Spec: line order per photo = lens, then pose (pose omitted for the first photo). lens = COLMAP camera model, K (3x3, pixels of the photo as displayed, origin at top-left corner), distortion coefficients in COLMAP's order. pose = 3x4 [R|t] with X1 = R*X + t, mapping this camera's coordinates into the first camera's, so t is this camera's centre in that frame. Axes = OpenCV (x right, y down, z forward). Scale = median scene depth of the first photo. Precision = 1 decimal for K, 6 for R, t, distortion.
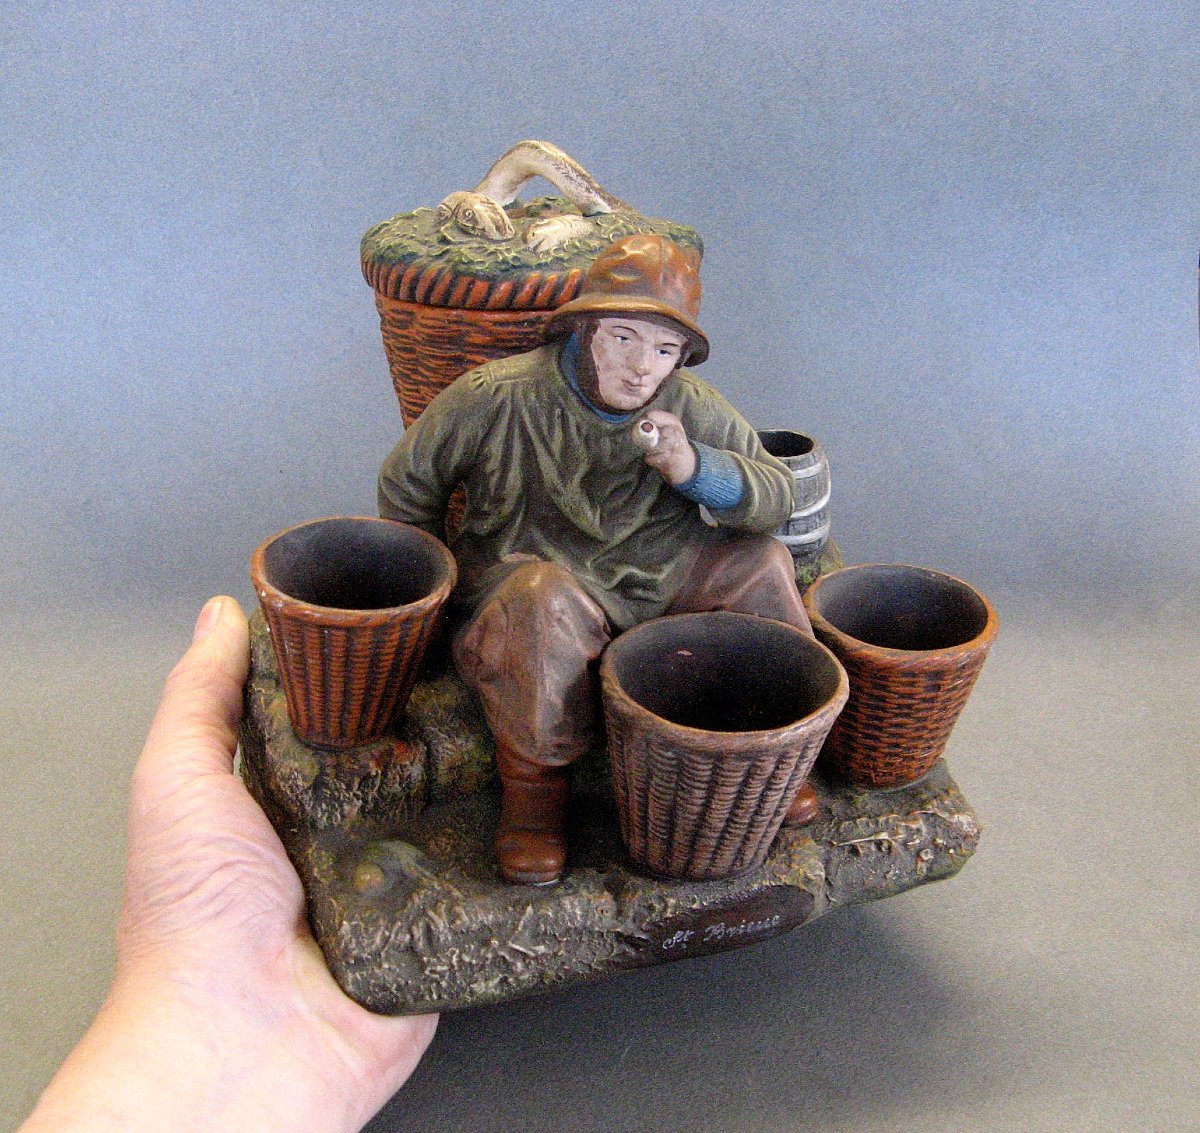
lens RADIAL K [[1381.3, 0, 598.1], [0, 1381.3, 567.7], [0, 0, 1]] dist [-0.004460, 0.000000]
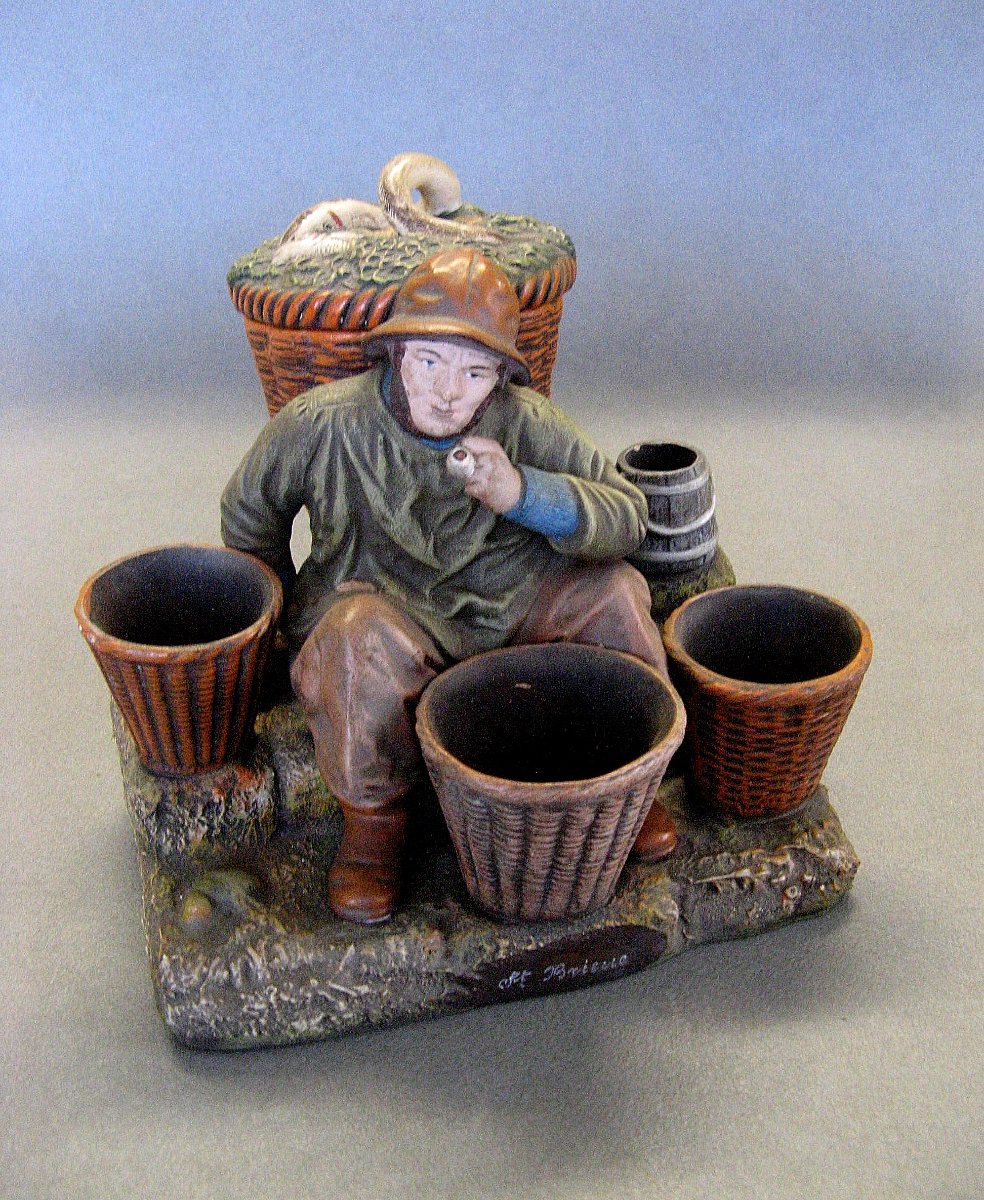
lens RADIAL K [[1220.0, 0, 503.1], [0, 1220.0, 573.9], [0, 0, 1]] dist [-0.055404, 0.000000]
pose [[0.991312, 0.000698, -0.131529, 0.163773], [0.003902, 0.999390, 0.034711, -0.046399], [0.131473, -0.034922, 0.990704, 0.164935]]
